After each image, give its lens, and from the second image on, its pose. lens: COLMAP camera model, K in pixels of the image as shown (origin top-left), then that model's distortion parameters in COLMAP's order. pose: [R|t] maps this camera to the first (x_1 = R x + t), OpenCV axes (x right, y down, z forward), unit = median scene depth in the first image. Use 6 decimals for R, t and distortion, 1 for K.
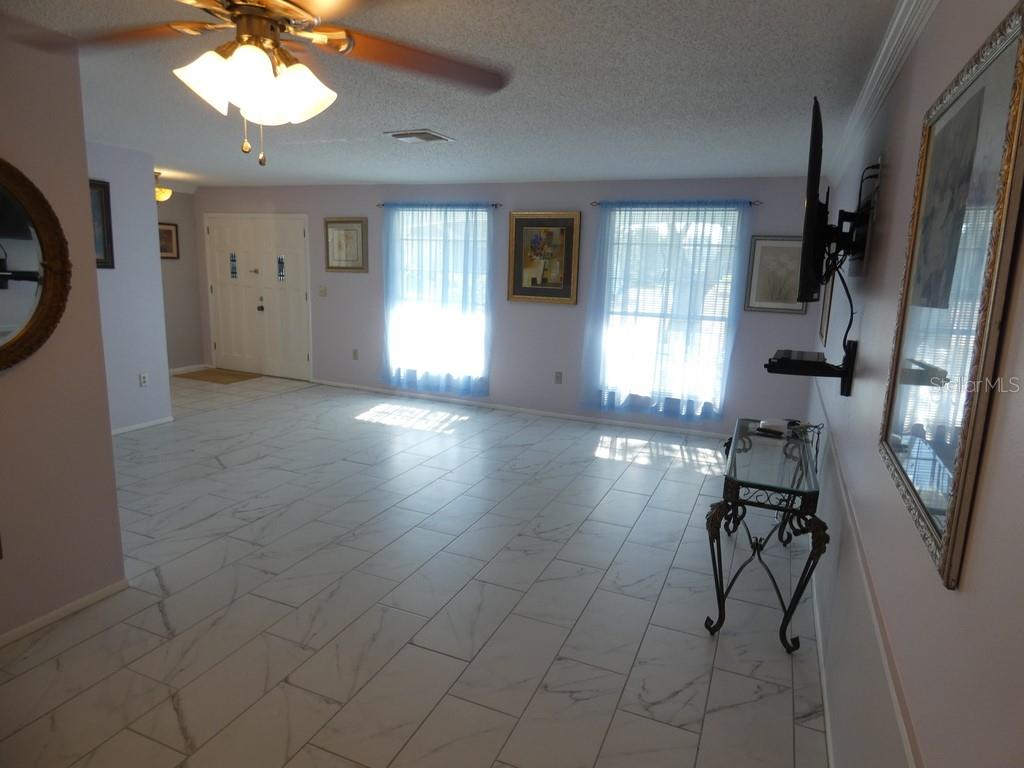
lens RADIAL K [[613.7, 0, 515.1], [0, 613.7, 387.1], [0, 0, 1]] dist [-0.003548, 0.011699]
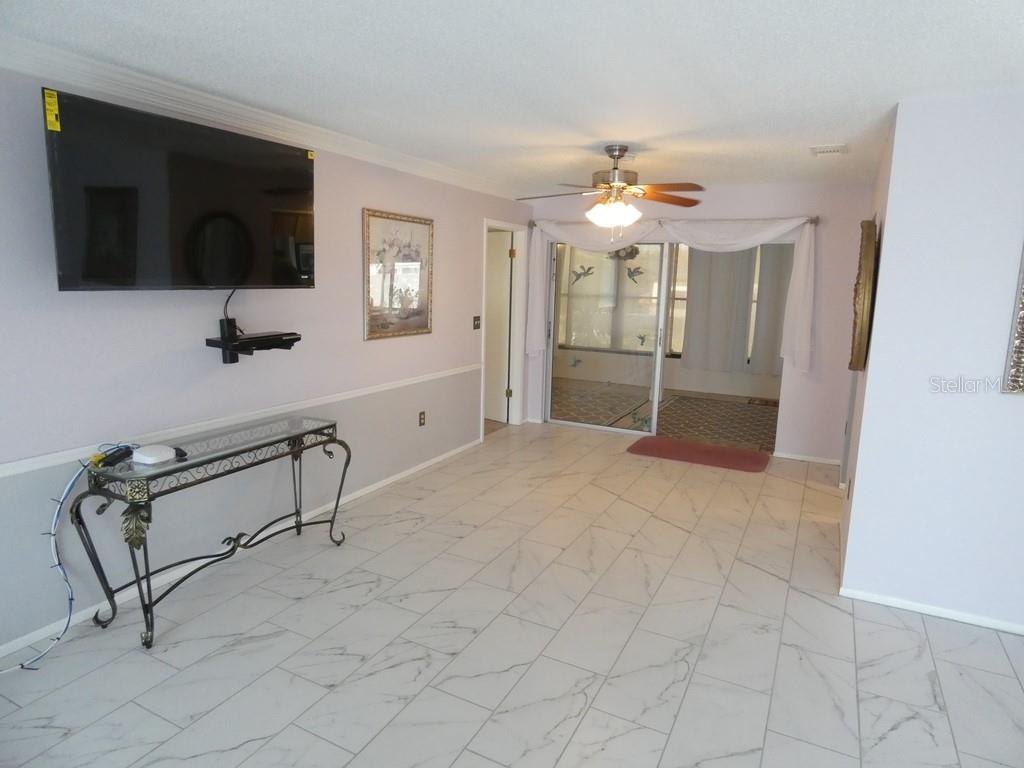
lens RADIAL K [[613.7, 0, 519.5], [0, 613.7, 380.6], [0, 0, 1]] dist [-0.003548, 0.011699]
pose [[-0.996193, -0.067596, 0.055044, -0.063025], [-0.043693, 0.933577, 0.355703, -0.227691], [-0.075432, 0.351944, -0.932977, 1.141306]]
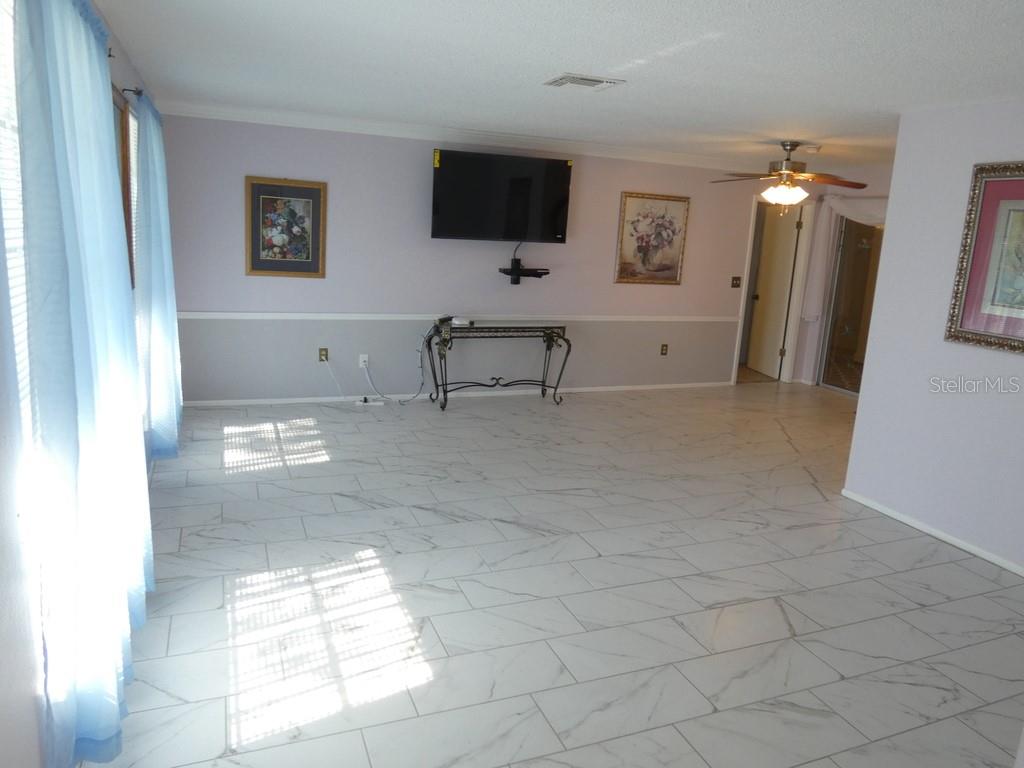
lens RADIAL K [[719.8, 0, 519.2], [0, 719.8, 383.4], [0, 0, 1]] dist [-0.029253, -0.003663]
pose [[-0.715856, -0.219208, 0.662946, -0.669718], [0.057504, 0.927709, 0.368848, -0.324385], [-0.695876, 0.302164, -0.651501, 1.480929]]
